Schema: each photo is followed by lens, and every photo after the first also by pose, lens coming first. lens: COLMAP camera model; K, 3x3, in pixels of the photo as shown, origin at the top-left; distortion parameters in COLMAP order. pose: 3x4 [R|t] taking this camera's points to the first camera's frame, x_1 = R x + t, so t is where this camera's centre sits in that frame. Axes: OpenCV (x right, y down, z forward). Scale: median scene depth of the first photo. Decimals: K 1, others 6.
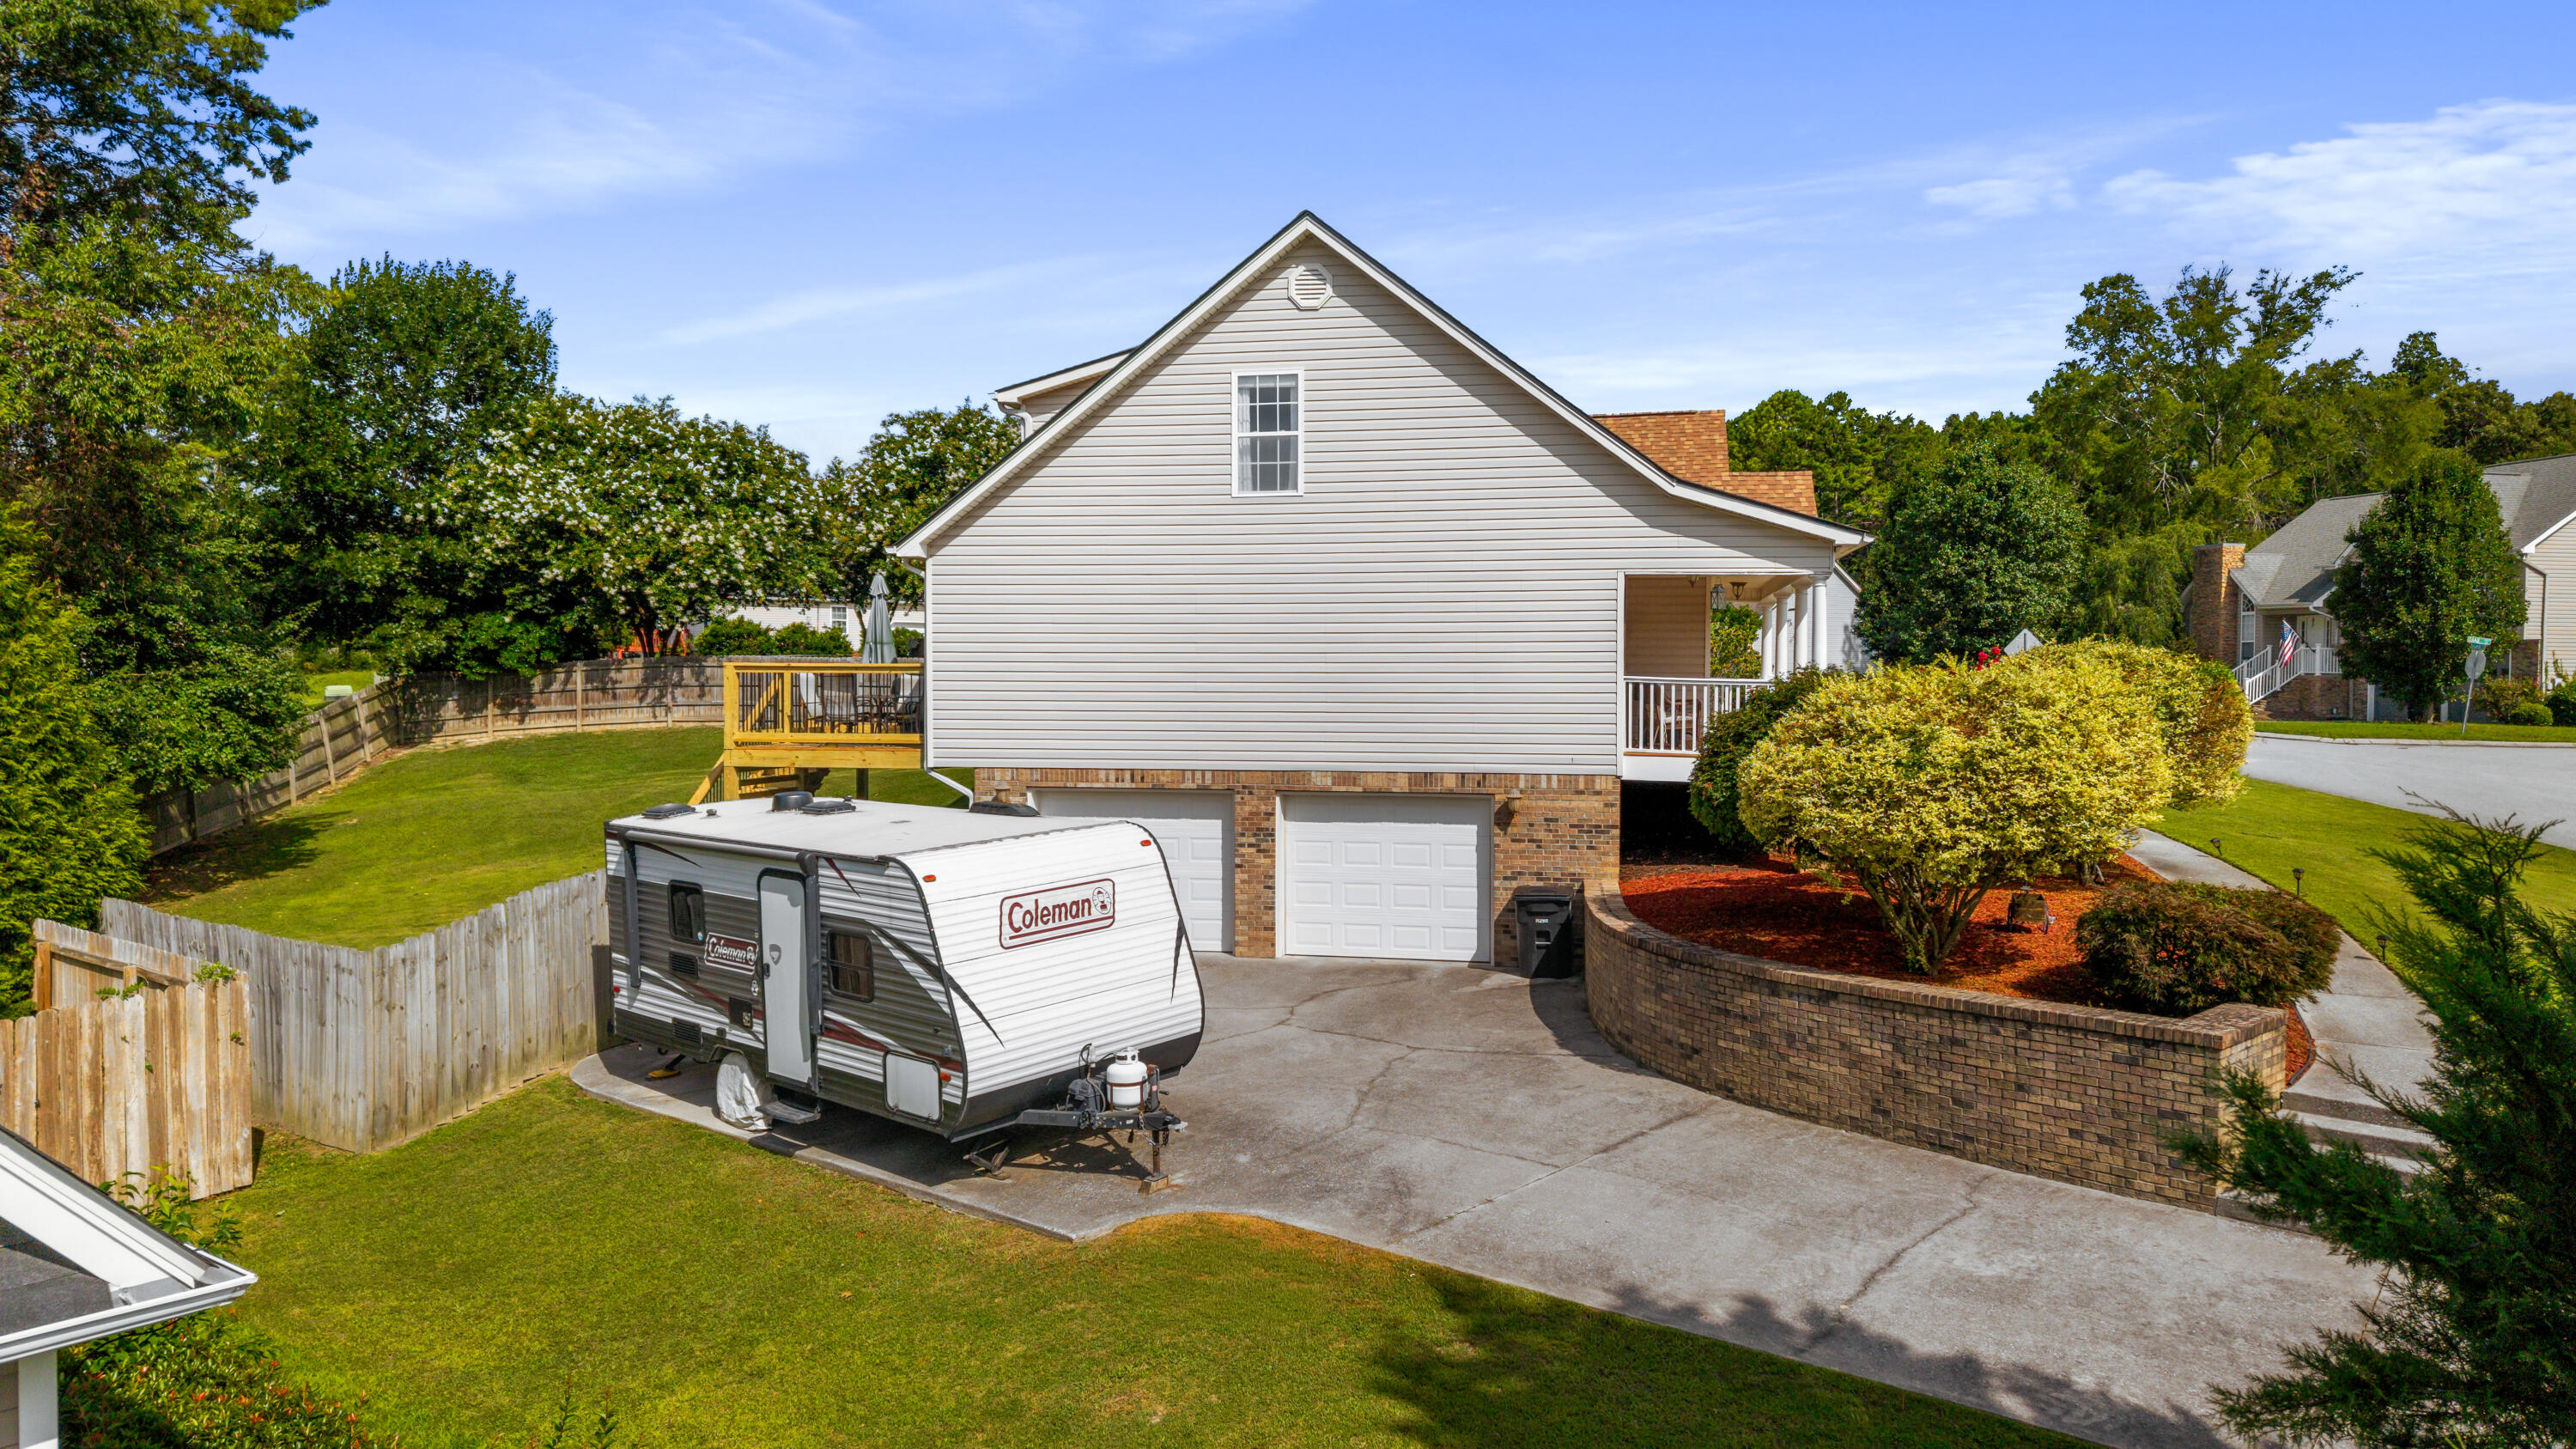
lens RADIAL K [[1799.5, 0, 1288.0], [0, 1799.5, 724.5], [0, 0, 1]] dist [0.085366, -0.225476]
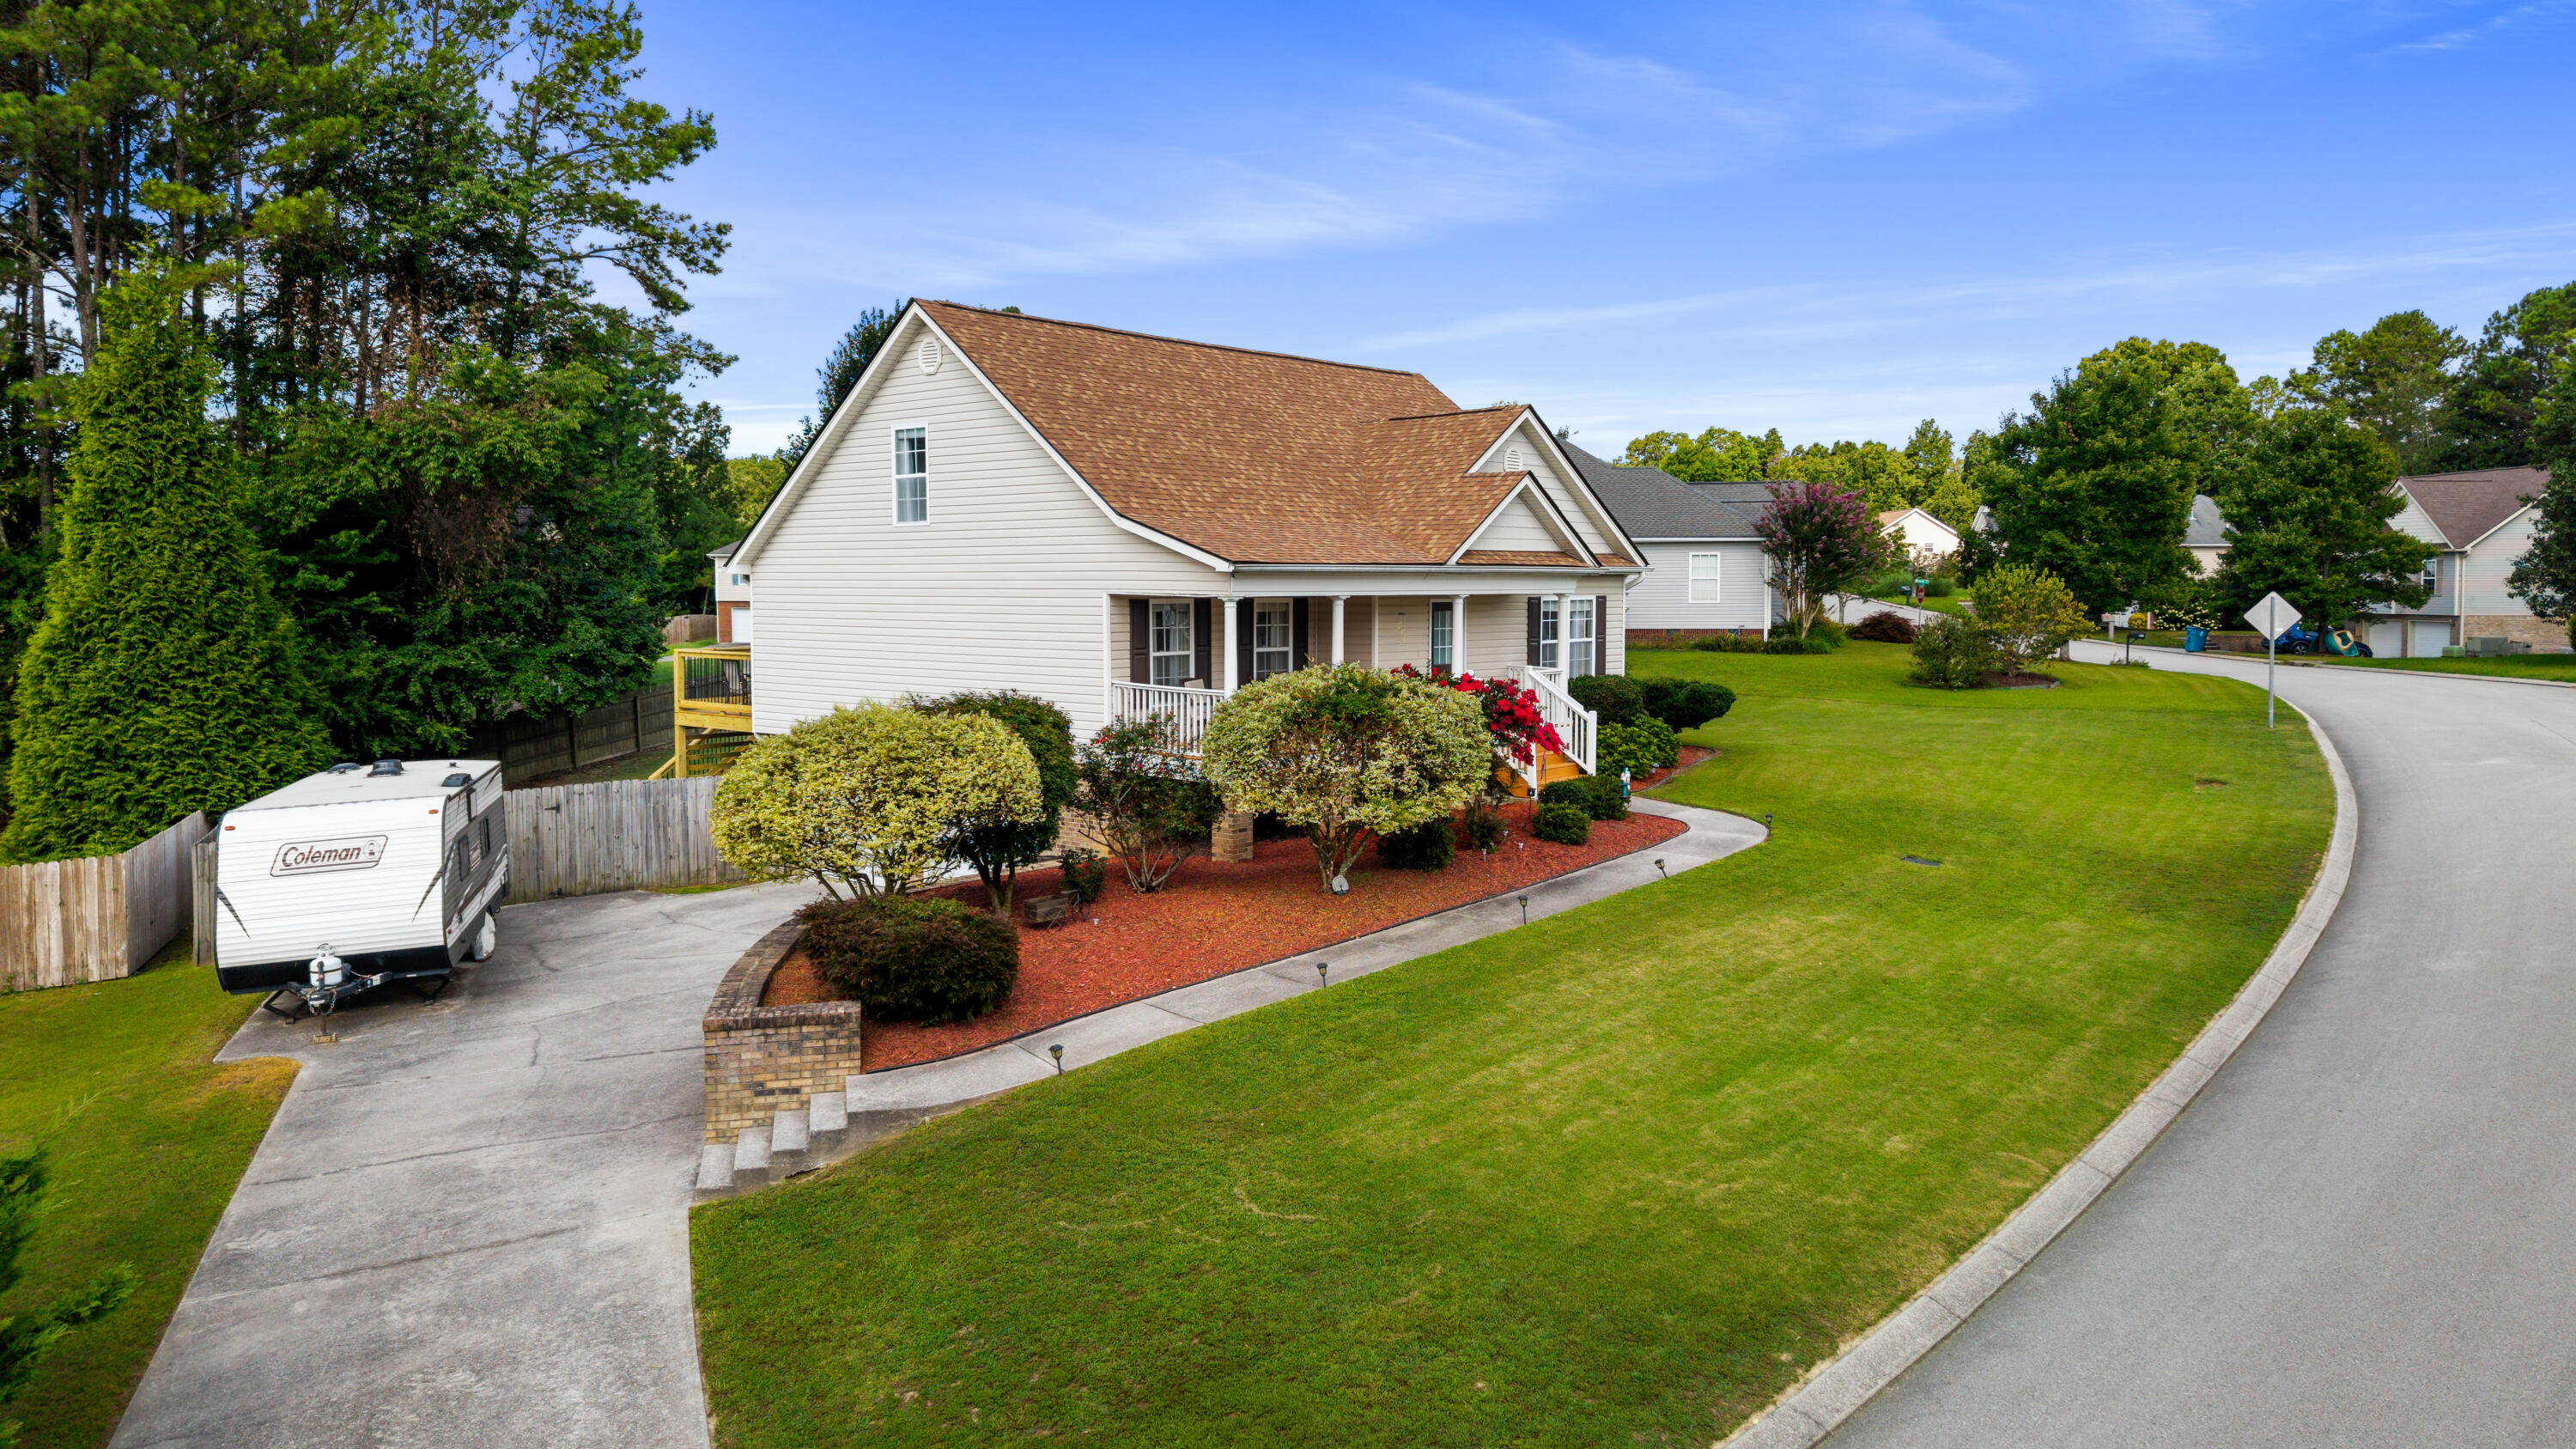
lens RADIAL K [[1799.5, 0, 1288.0], [0, 1799.5, 724.5], [0, 0, 1]] dist [0.085366, -0.225476]
pose [[0.883952, 0.038720, -0.465973, 0.423232], [-0.014000, 0.998310, 0.056396, -0.033961], [0.467369, -0.043328, 0.883000, 0.009597]]
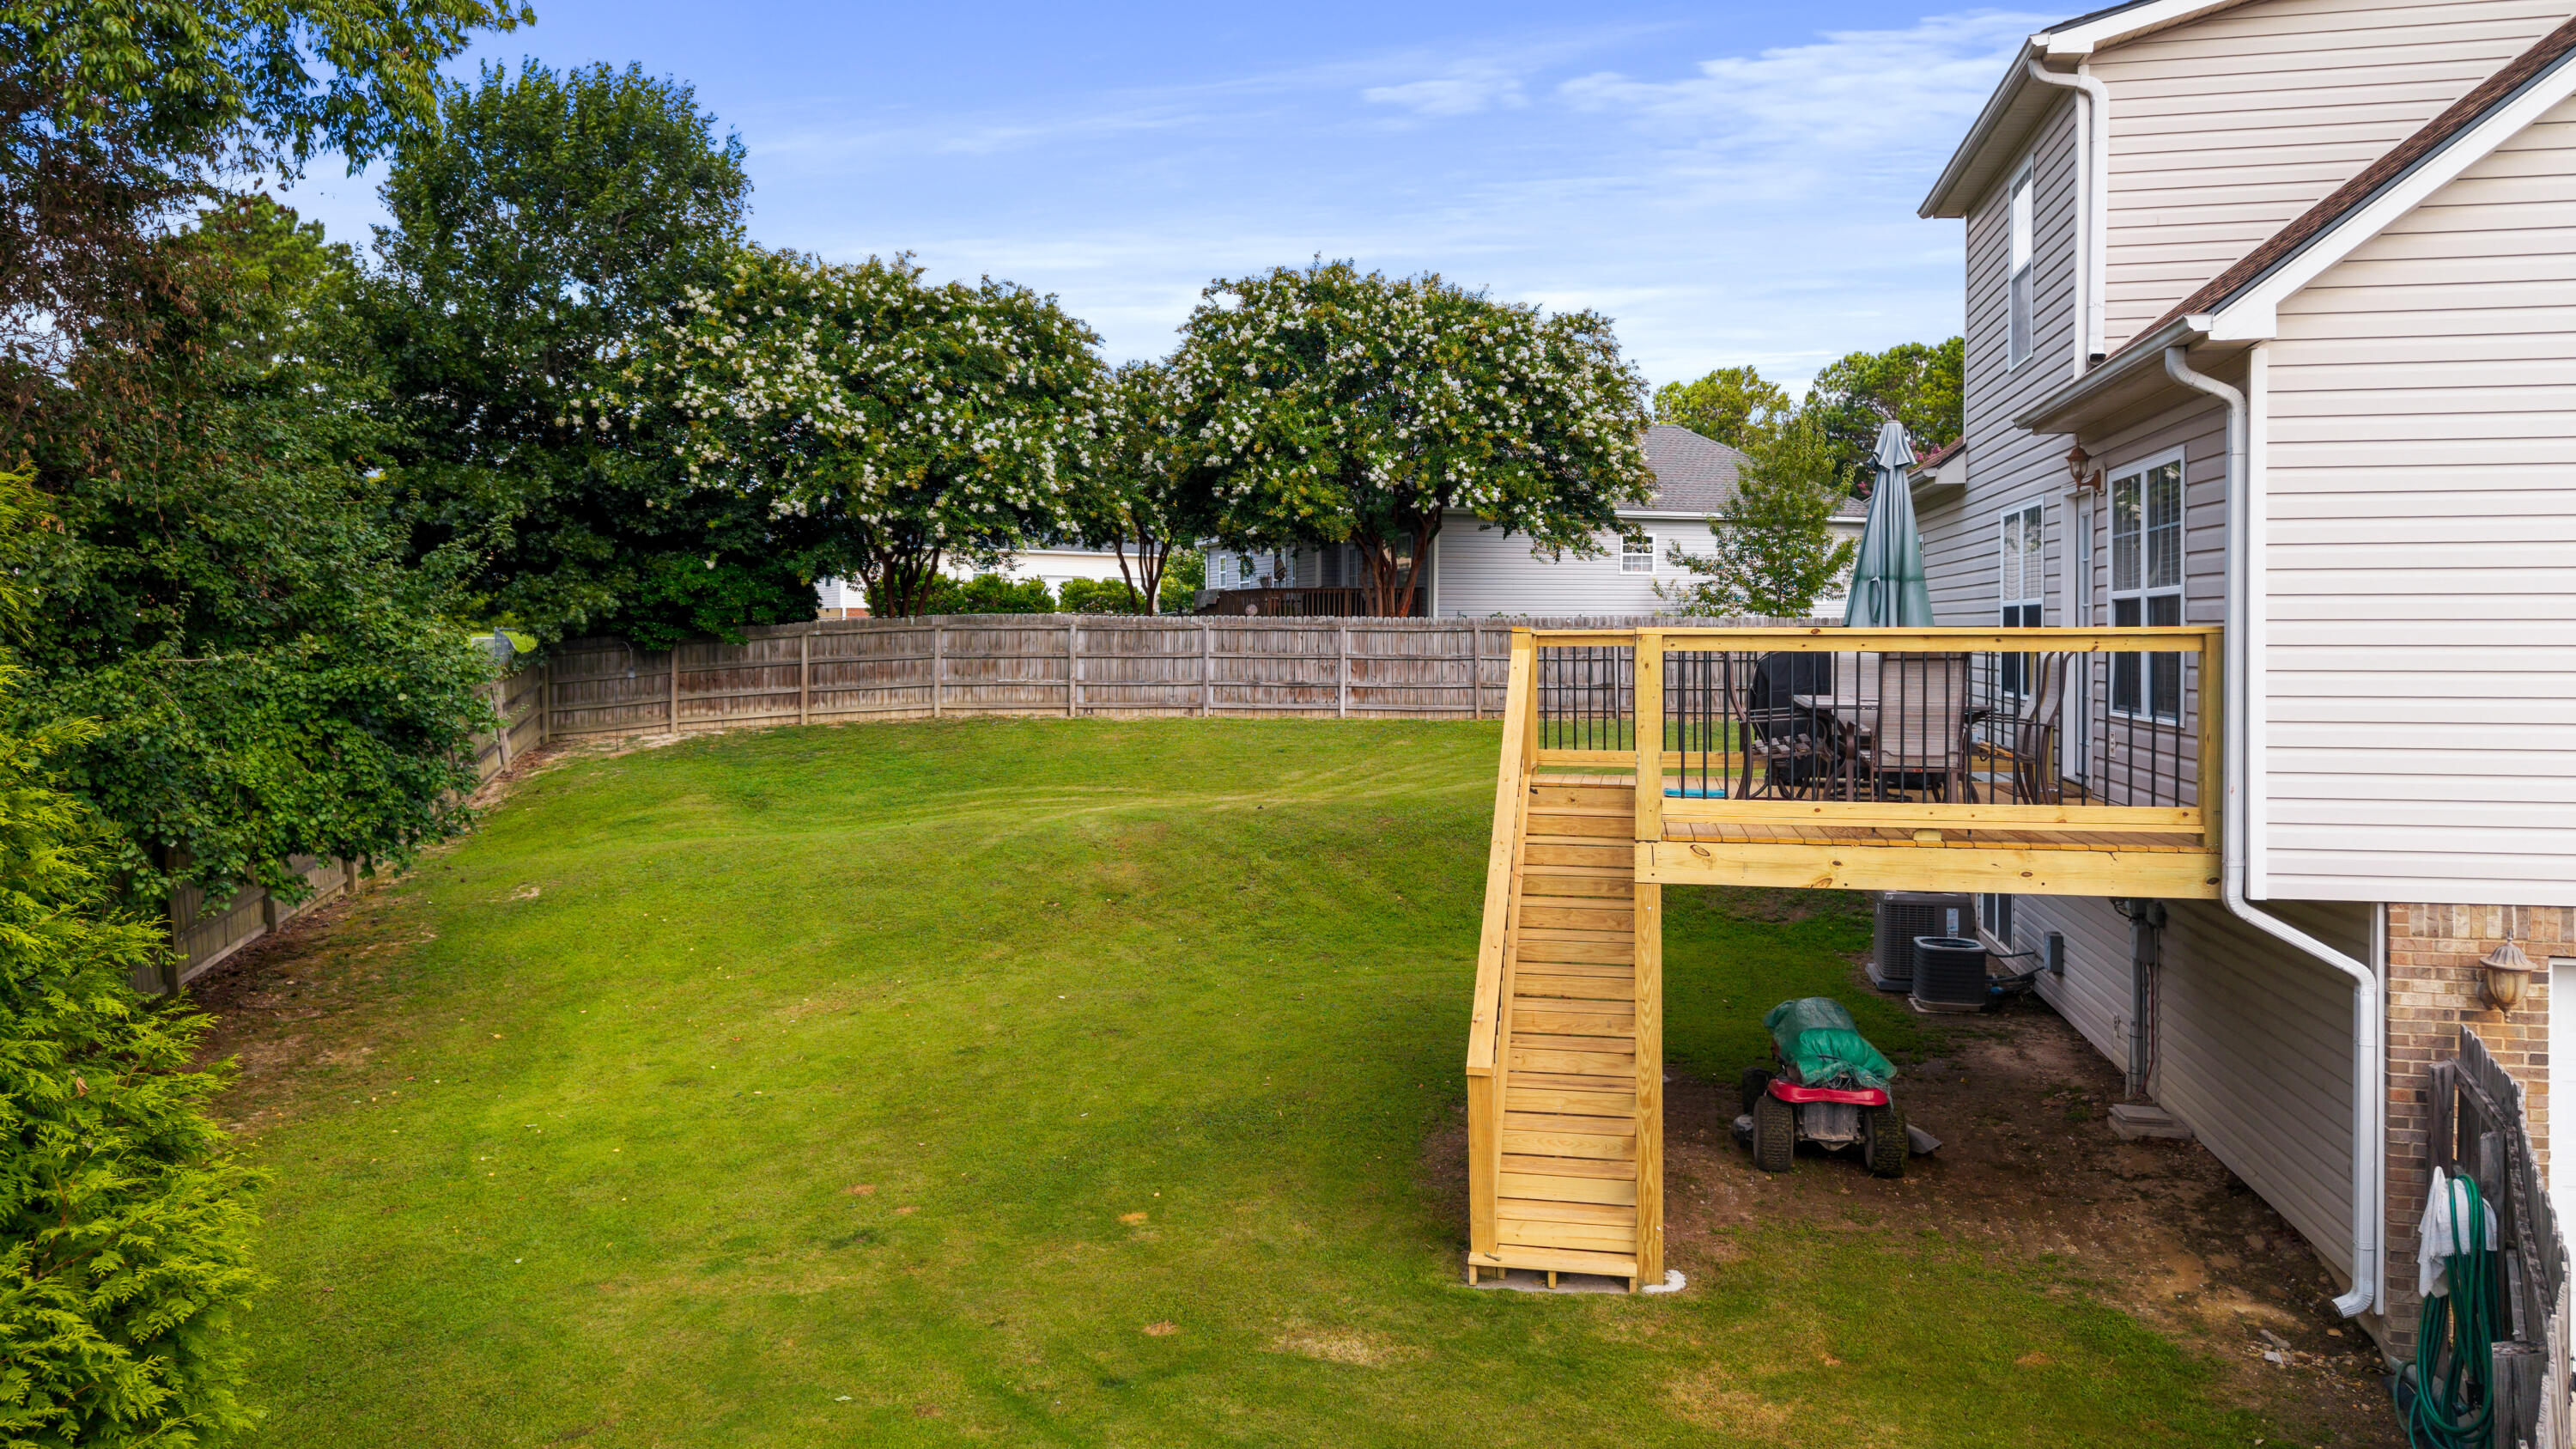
lens RADIAL K [[1756.3, 0, 1290.3], [0, 1756.3, 649.7], [0, 0, 1]] dist [0.041182, -0.203979]
pose [[0.999964, -0.005360, 0.006638, -0.222481], [0.005465, 0.999859, -0.015904, -0.014121], [-0.006552, 0.015939, 0.999851, 0.342784]]
